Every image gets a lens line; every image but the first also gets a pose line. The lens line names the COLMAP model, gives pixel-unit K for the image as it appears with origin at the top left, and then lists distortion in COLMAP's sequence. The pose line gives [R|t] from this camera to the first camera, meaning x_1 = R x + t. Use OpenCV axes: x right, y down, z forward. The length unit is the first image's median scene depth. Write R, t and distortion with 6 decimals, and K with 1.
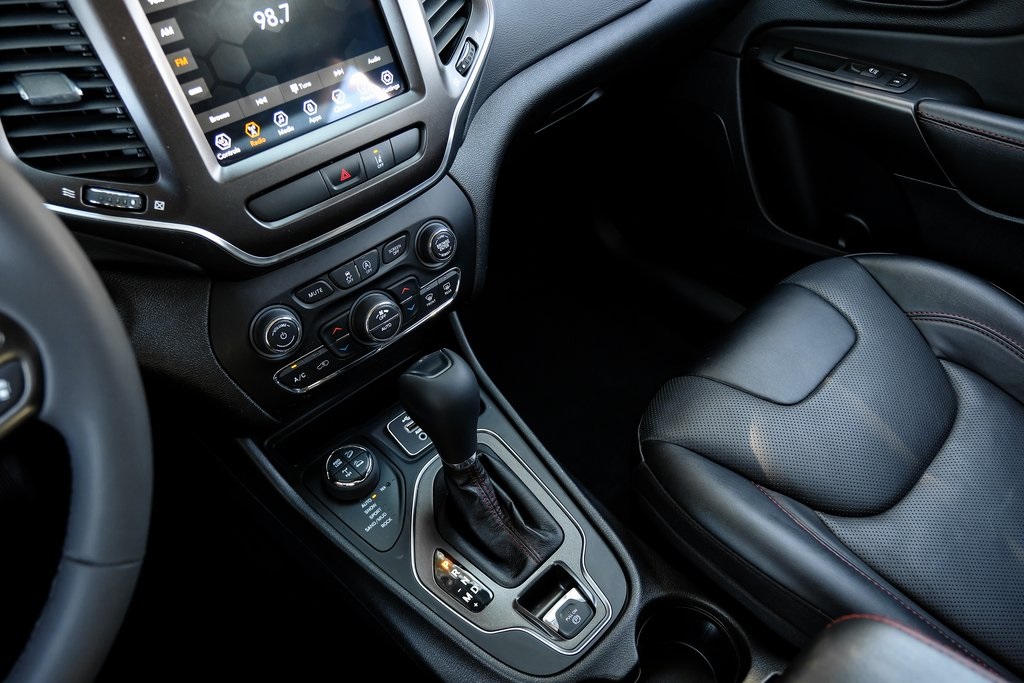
lens RADIAL K [[705.3, 0, 511.3], [0, 705.3, 335.5], [0, 0, 1]] dist [-0.001959, -0.024508]
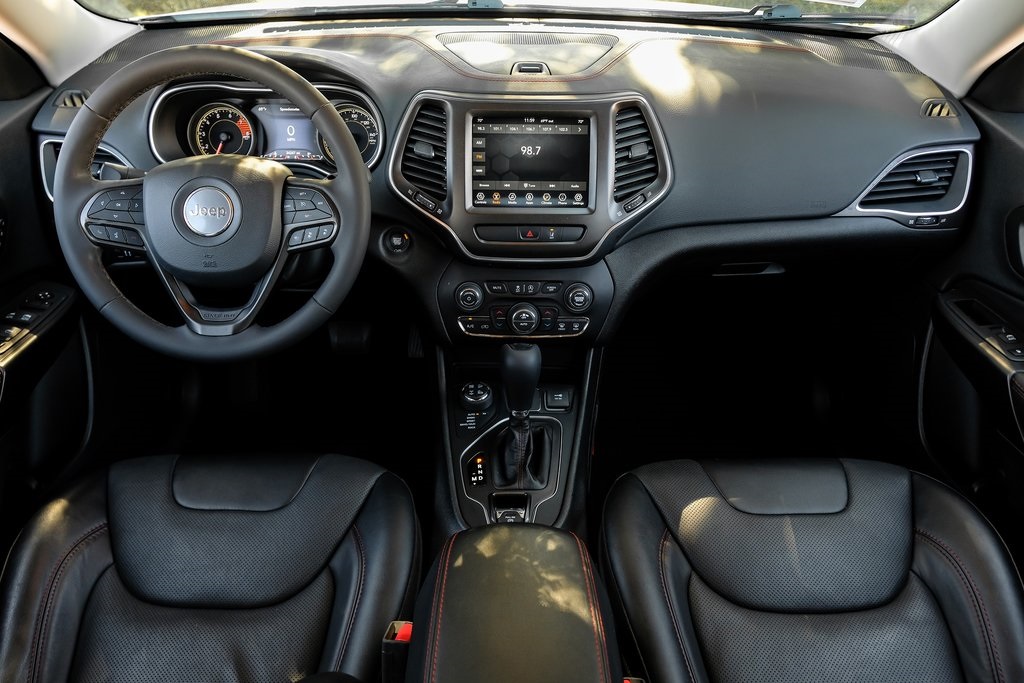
lens RADIAL K [[705.3, 0, 511.3], [0, 705.3, 335.5], [0, 0, 1]] dist [-0.001959, -0.024508]
pose [[0.726526, 0.407915, -0.552960, 0.815821], [-0.497392, 0.867419, -0.013627, 0.053508], [0.474089, 0.284938, 0.833096, -0.479040]]
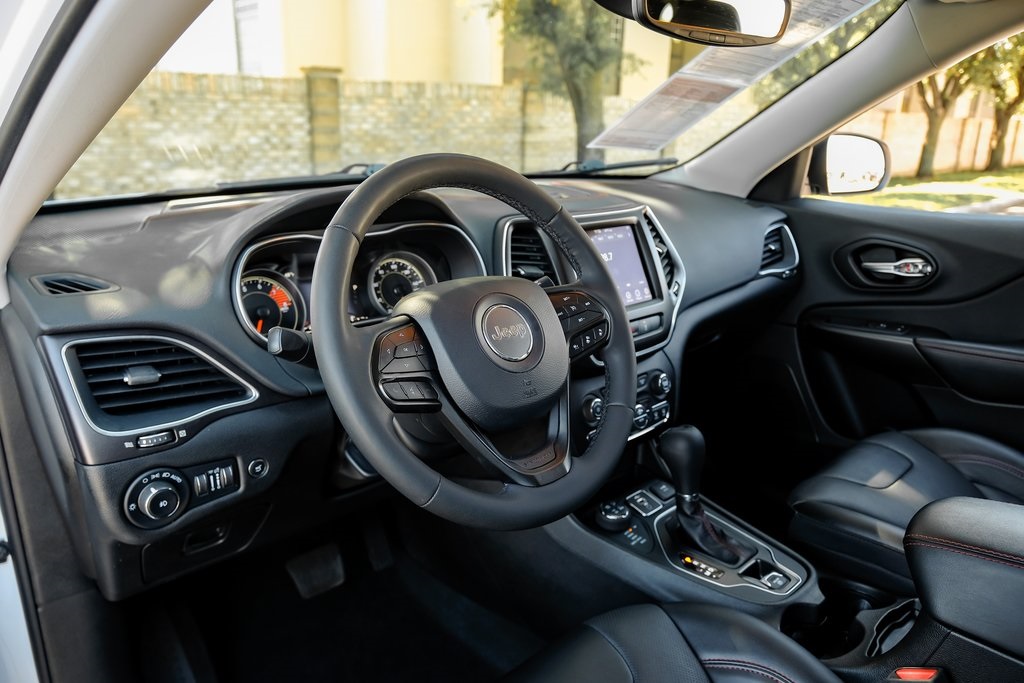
lens RADIAL K [[705.3, 0, 511.3], [0, 705.3, 335.5], [0, 0, 1]] dist [-0.001959, -0.024508]
pose [[0.999634, 0.022087, -0.015604, -0.504951], [-0.026867, 0.876893, -0.479934, 0.690909], [0.003083, 0.480177, 0.877166, -0.676320]]
